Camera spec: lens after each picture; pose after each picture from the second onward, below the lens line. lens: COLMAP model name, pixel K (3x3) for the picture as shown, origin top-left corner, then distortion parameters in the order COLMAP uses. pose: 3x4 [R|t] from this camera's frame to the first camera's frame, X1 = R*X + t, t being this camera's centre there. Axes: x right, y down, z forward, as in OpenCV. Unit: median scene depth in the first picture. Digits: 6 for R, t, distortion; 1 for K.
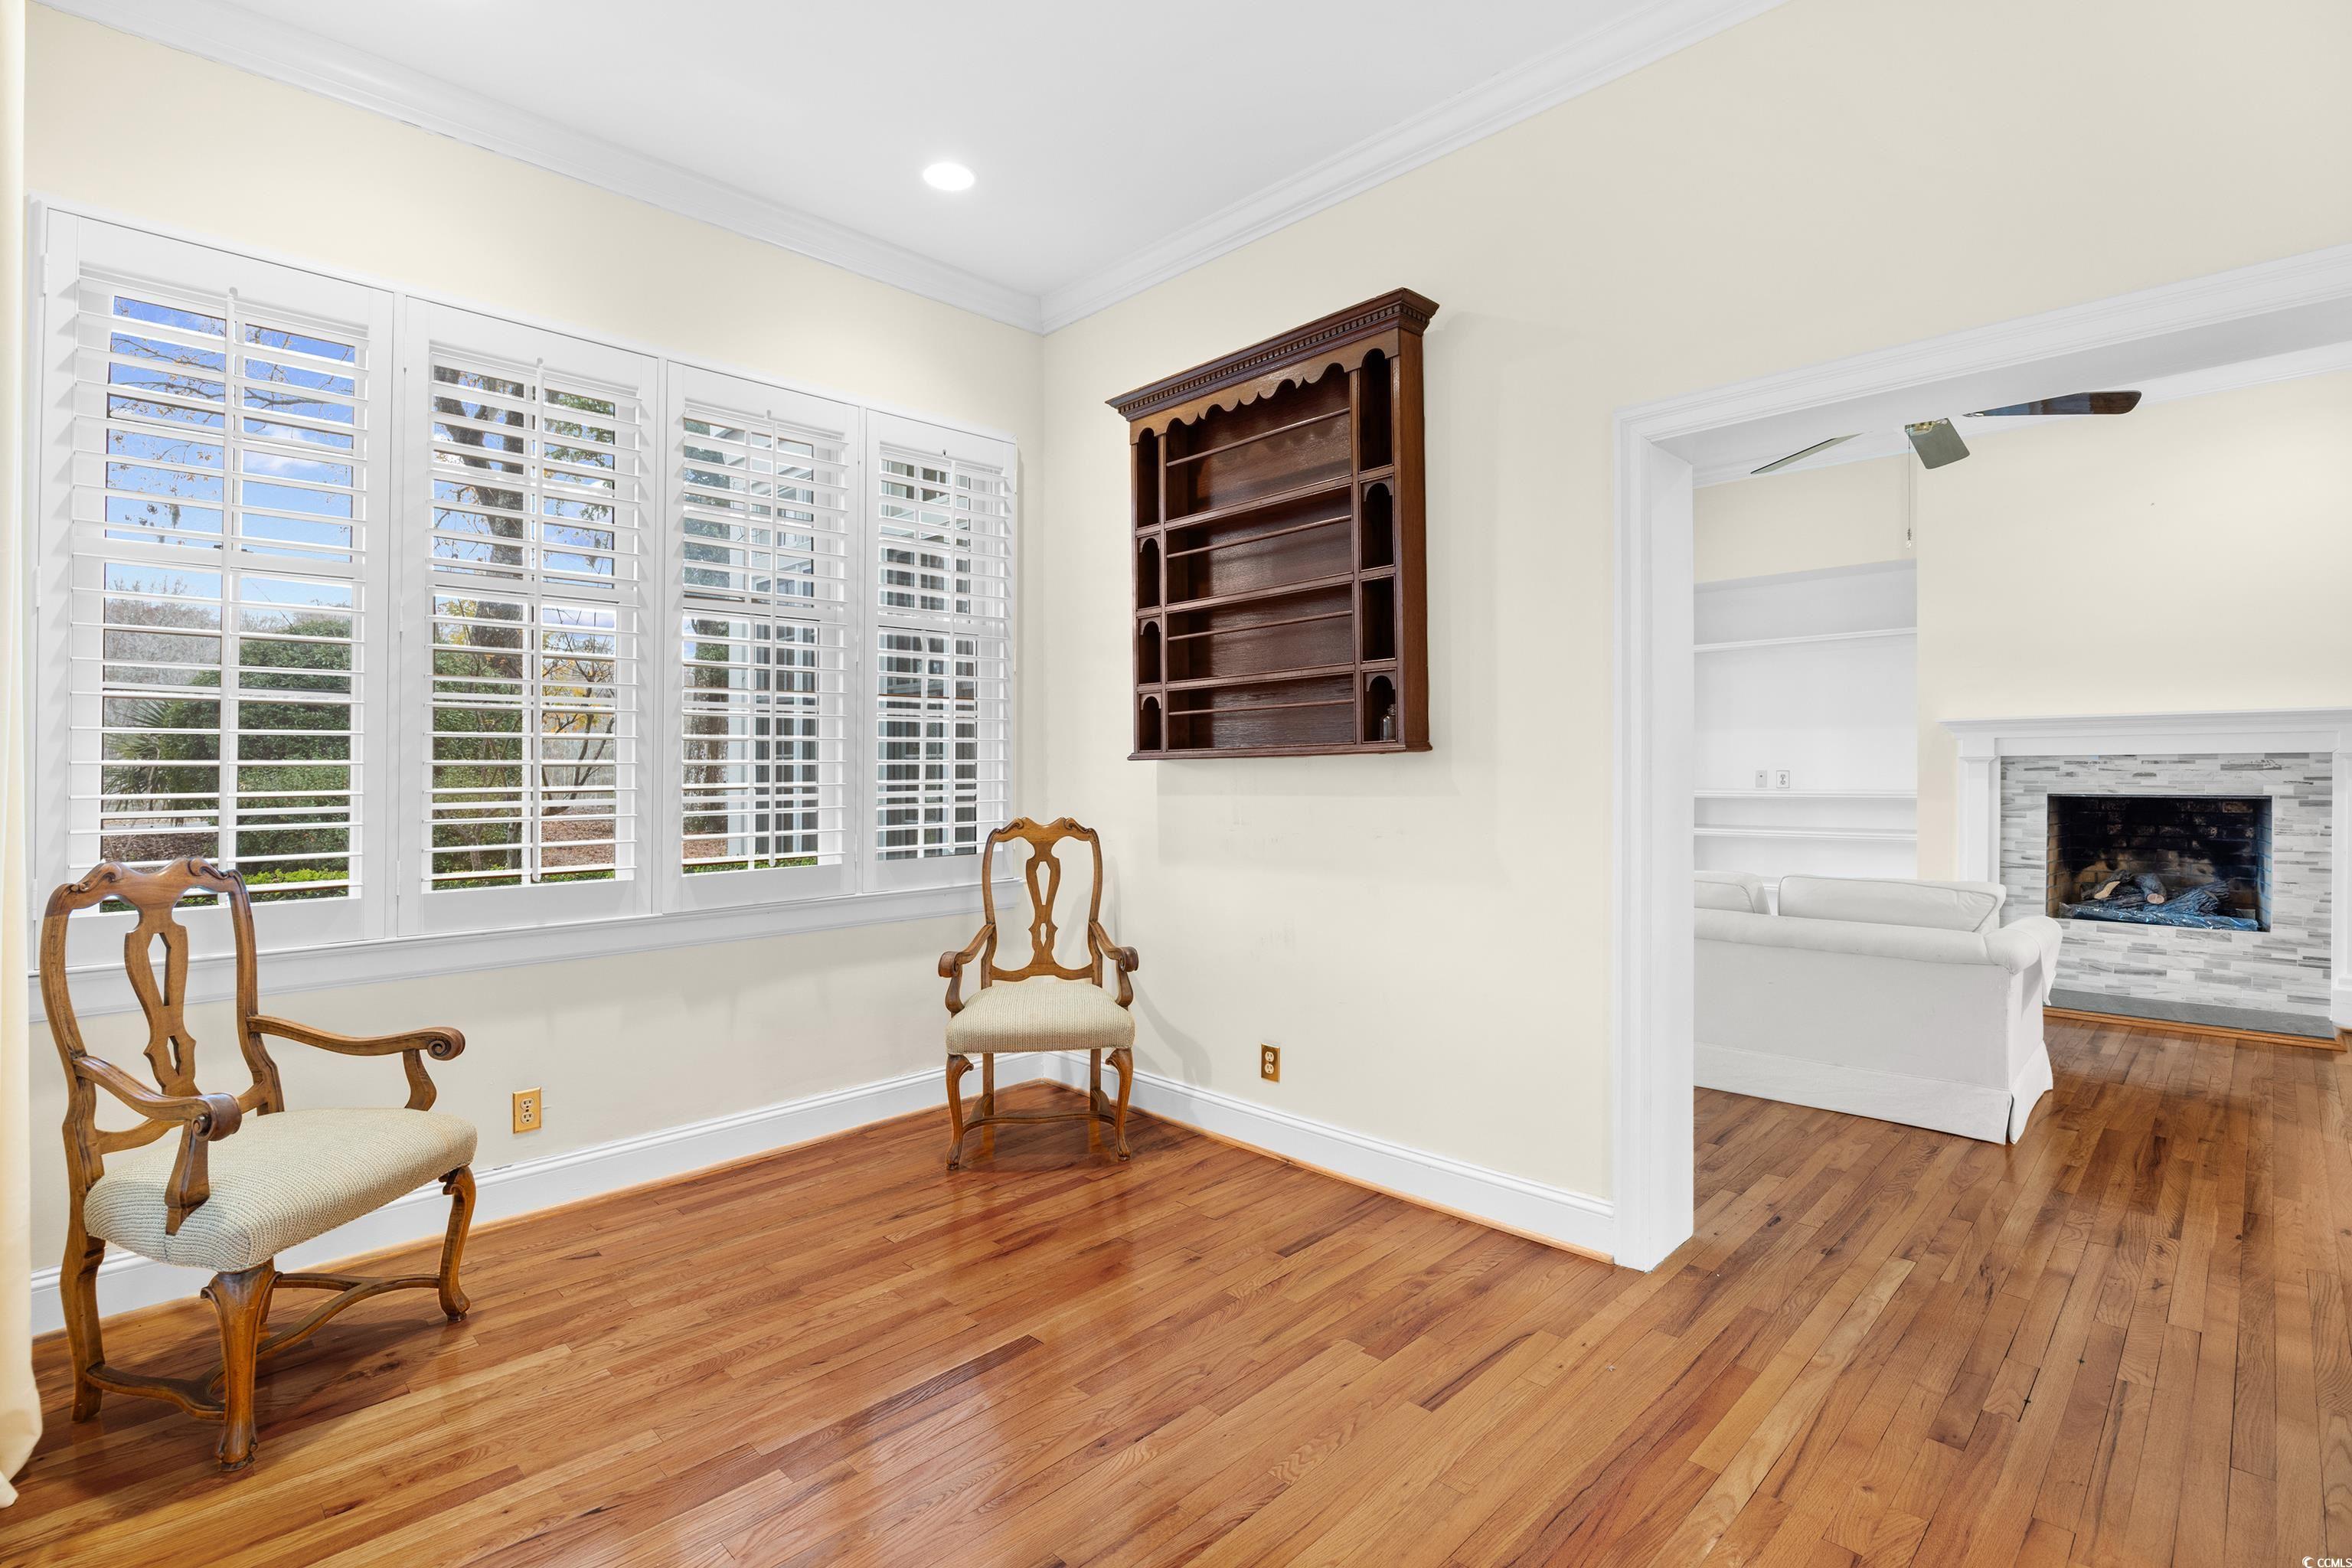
lens RADIAL K [[1089.2, 0, 1178.2], [0, 1089.2, 780.8], [0, 0, 1]] dist [-0.017719, 0.001817]
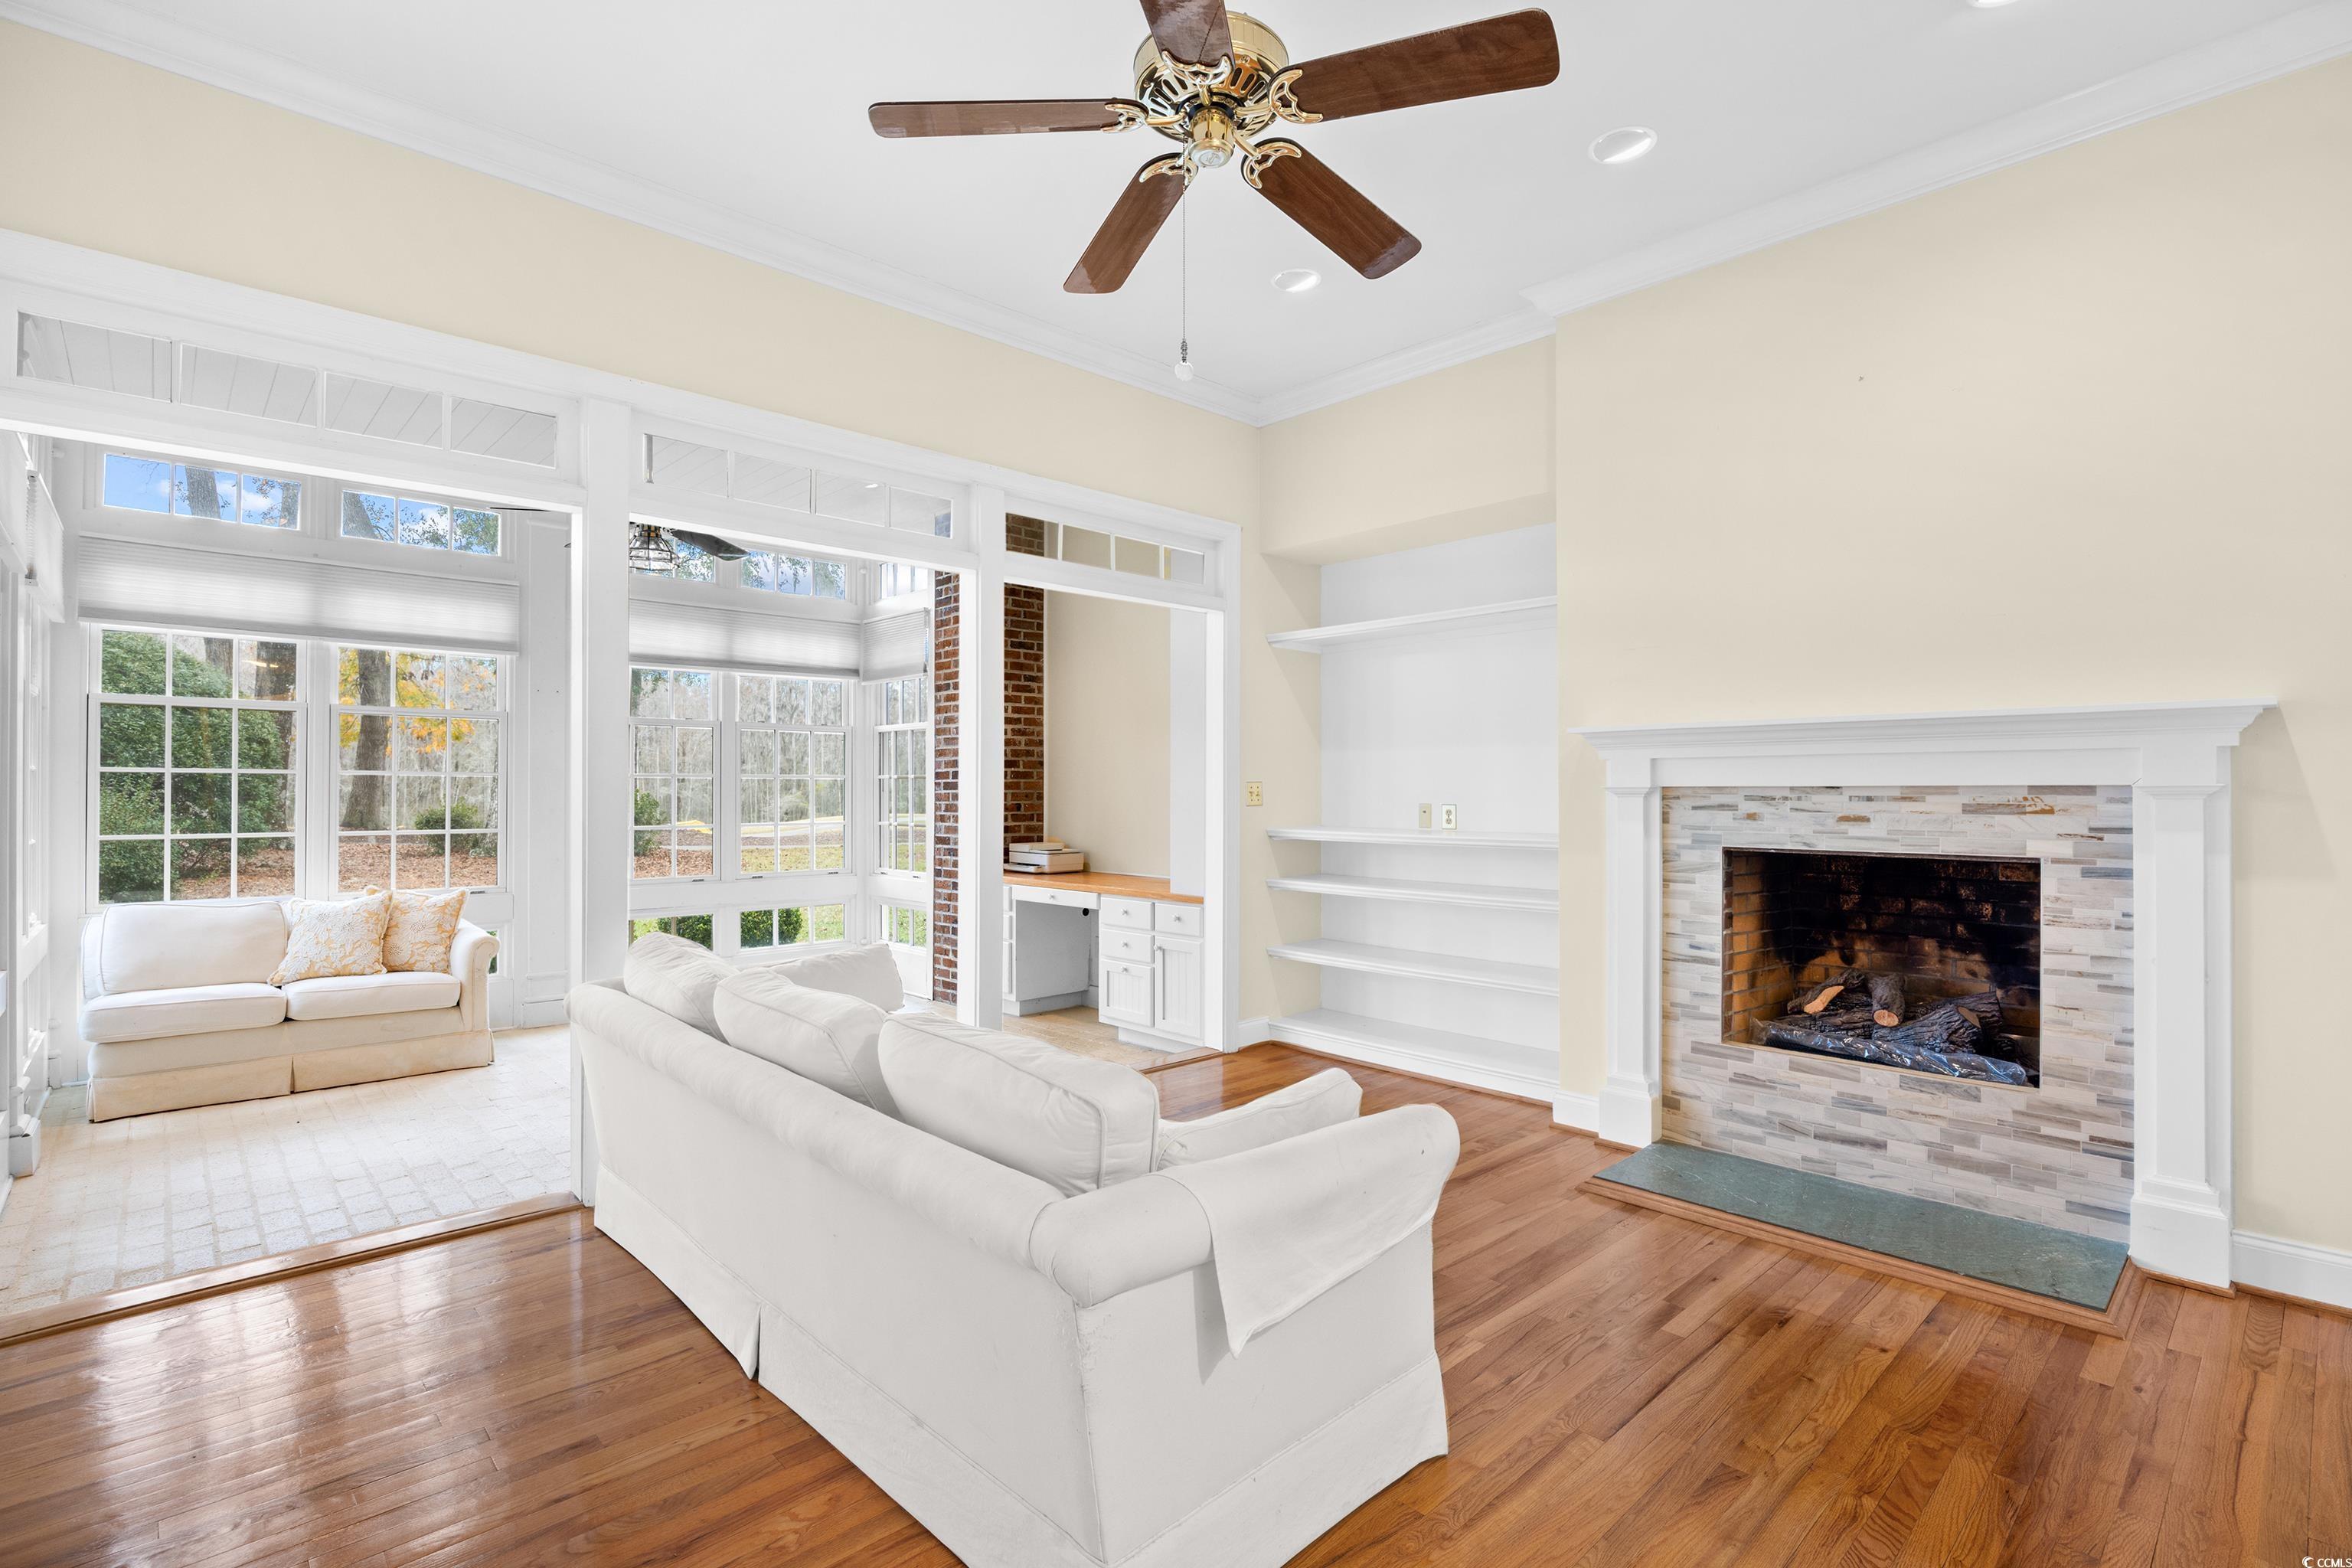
lens RADIAL K [[1089.2, 0, 1182.7], [0, 1089.2, 779.4], [0, 0, 1]] dist [-0.017719, 0.001817]
pose [[0.999658, 0.011986, -0.023260, 0.517535], [-0.012540, 0.999638, -0.023799, -0.008533], [0.022967, 0.024082, 0.999446, 0.363469]]
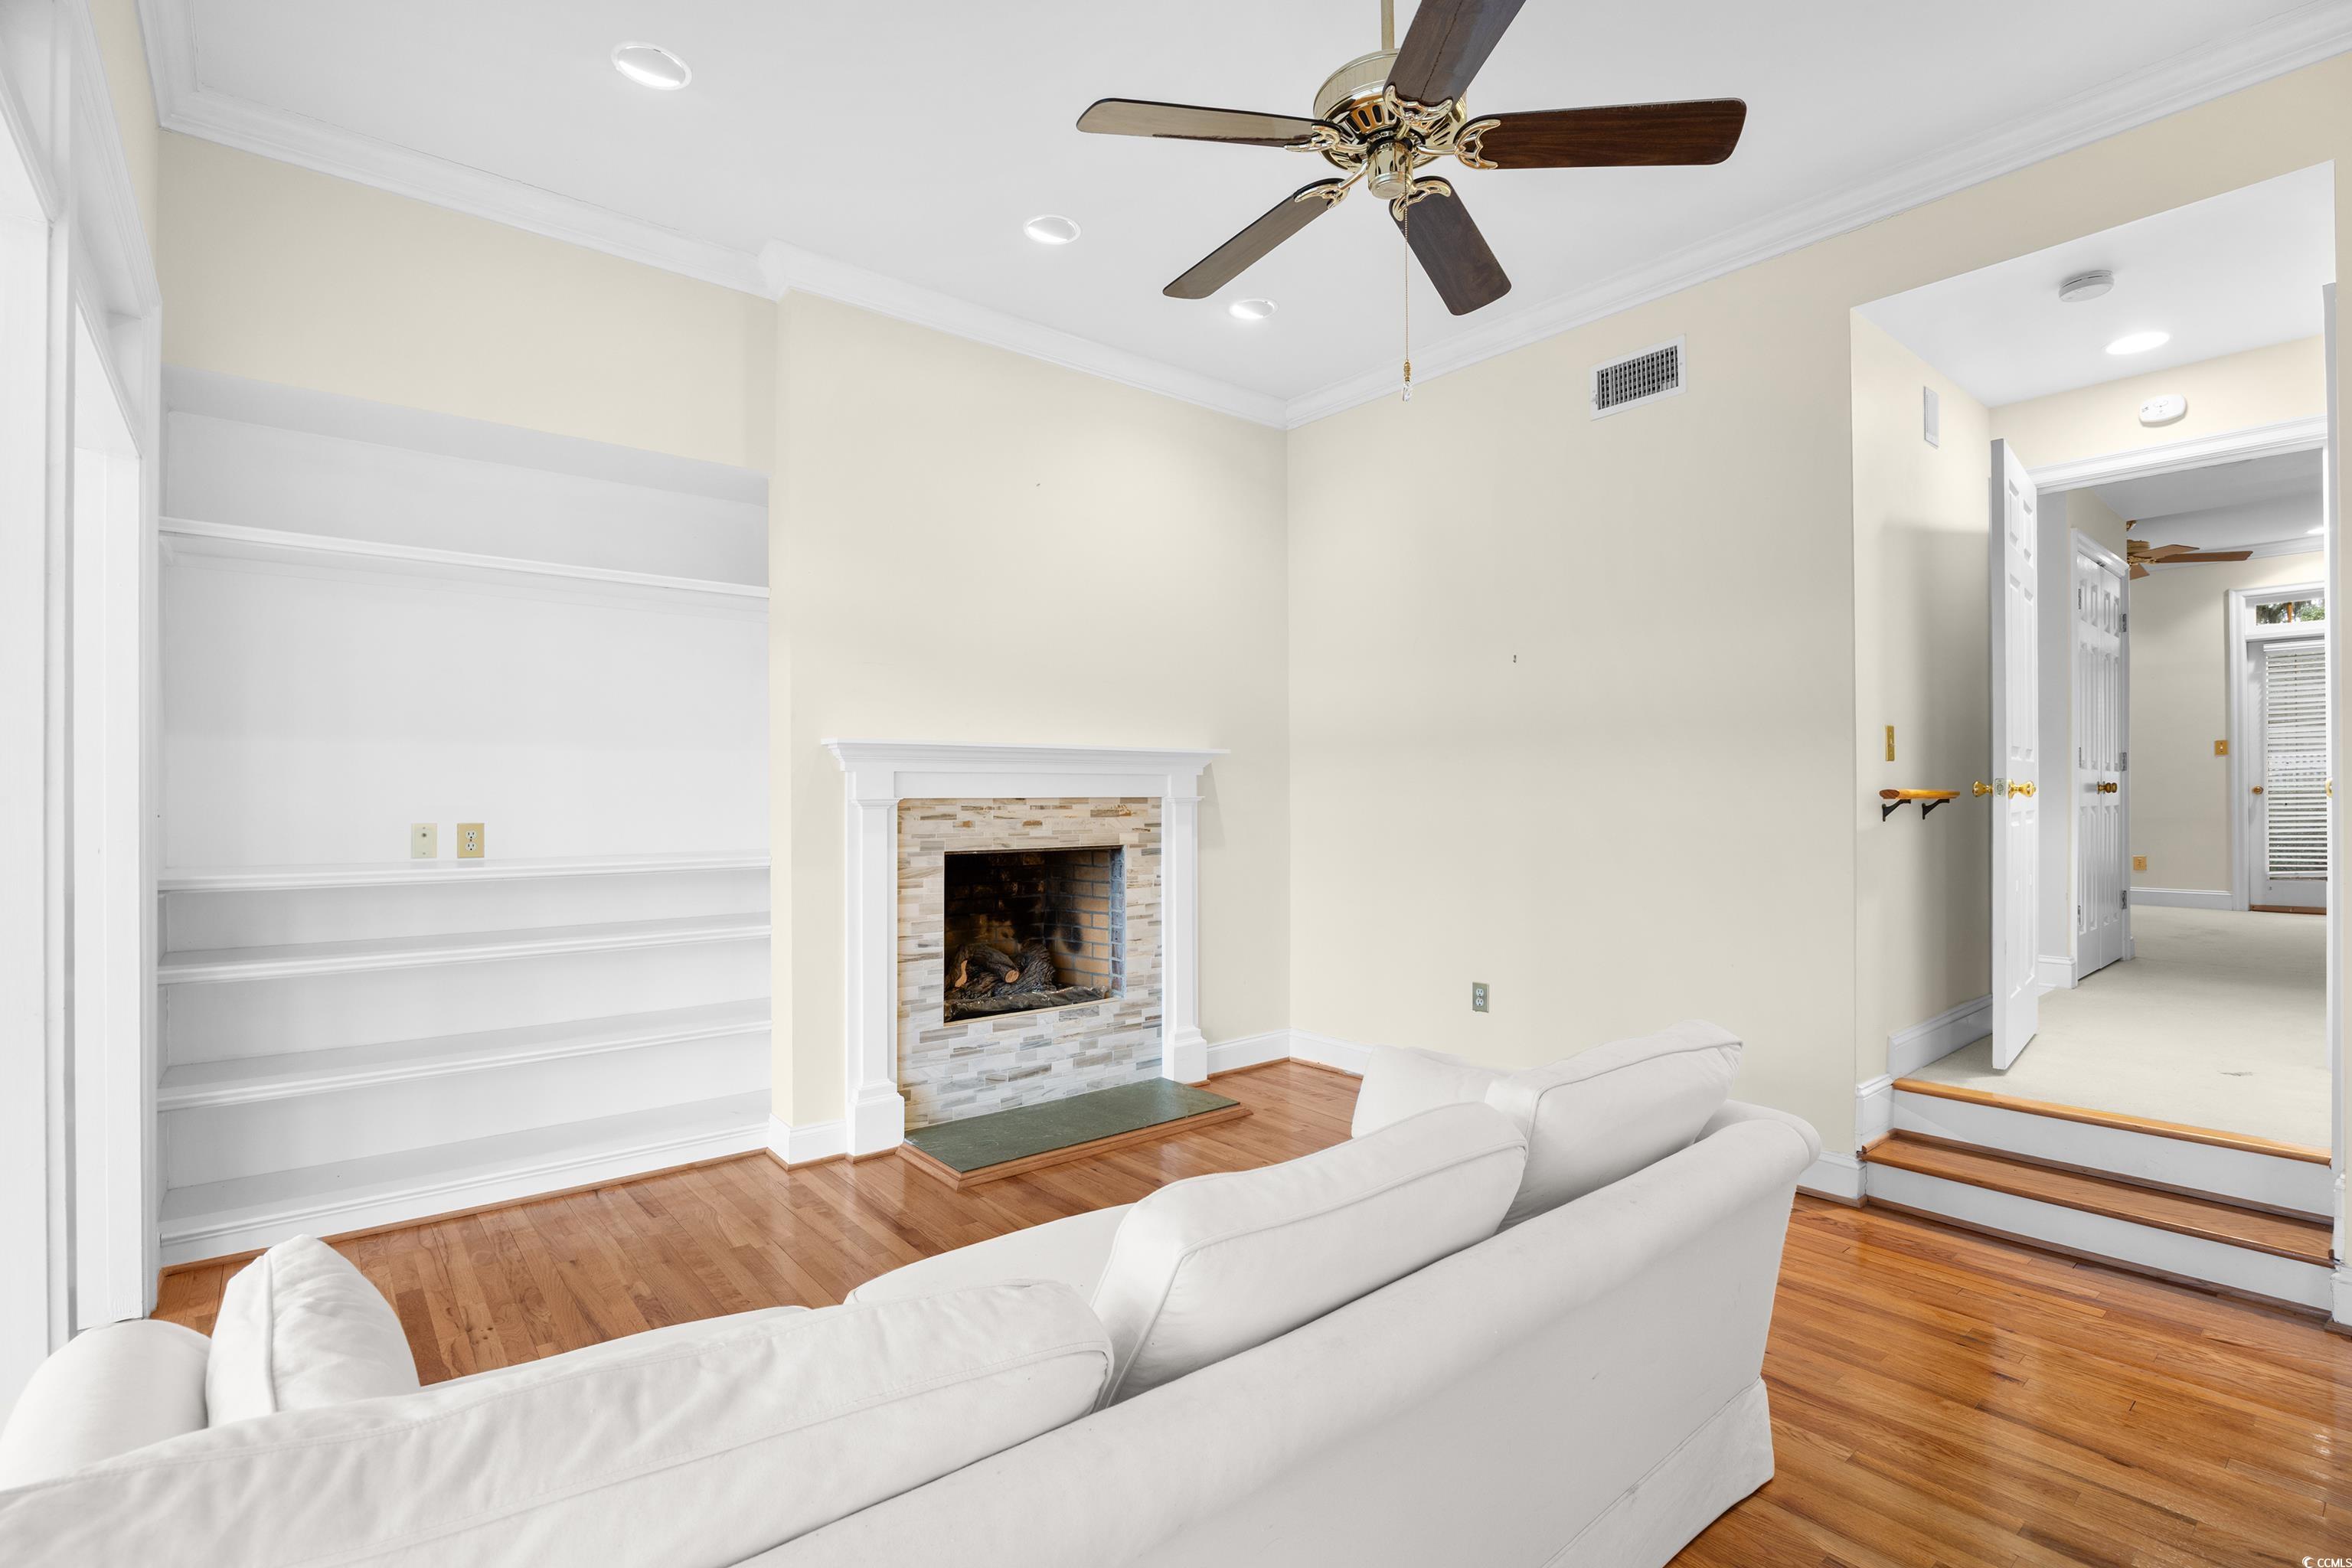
lens RADIAL K [[1089.2, 0, 1177.6], [0, 1089.2, 788.1], [0, 0, 1]] dist [-0.017719, 0.001817]
pose [[0.088375, 0.020435, 0.995878, 0.101919], [0.016949, 0.999614, -0.022016, -0.011898], [-0.995943, 0.018825, 0.087995, 0.803665]]
